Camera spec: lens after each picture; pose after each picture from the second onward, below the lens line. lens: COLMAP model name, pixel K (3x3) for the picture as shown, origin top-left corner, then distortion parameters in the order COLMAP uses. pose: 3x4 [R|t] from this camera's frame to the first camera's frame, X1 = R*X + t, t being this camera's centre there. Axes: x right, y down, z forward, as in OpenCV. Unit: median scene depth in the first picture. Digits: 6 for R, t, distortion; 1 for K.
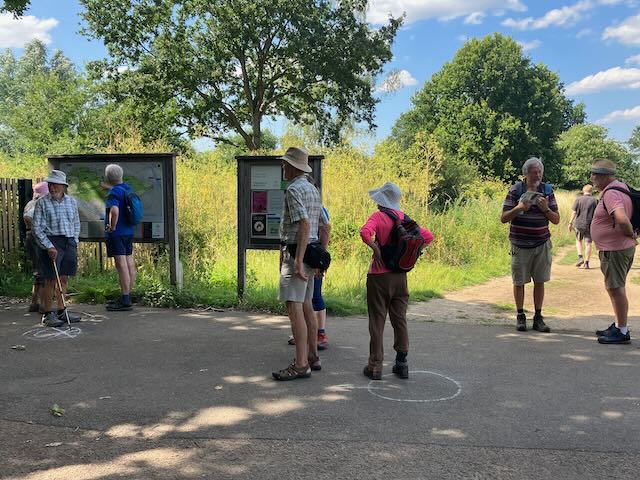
lens RADIAL K [[654.1, 0, 348.0], [0, 654.1, 239.0], [0, 0, 1]] dist [-0.001321, 0.006961]
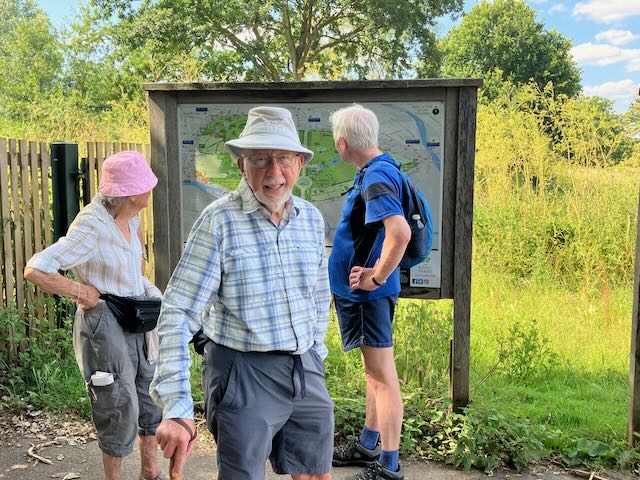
lens RADIAL K [[657.3, 0, 320.0], [0, 657.3, 240.0], [0, 0, 1]] dist [0.020034, 0.016265]
pose [[0.999665, 0.023561, -0.010668, -0.107622], [-0.023045, 0.998670, 0.046130, -0.017069], [0.011741, -0.045869, 0.998878, 0.185023]]
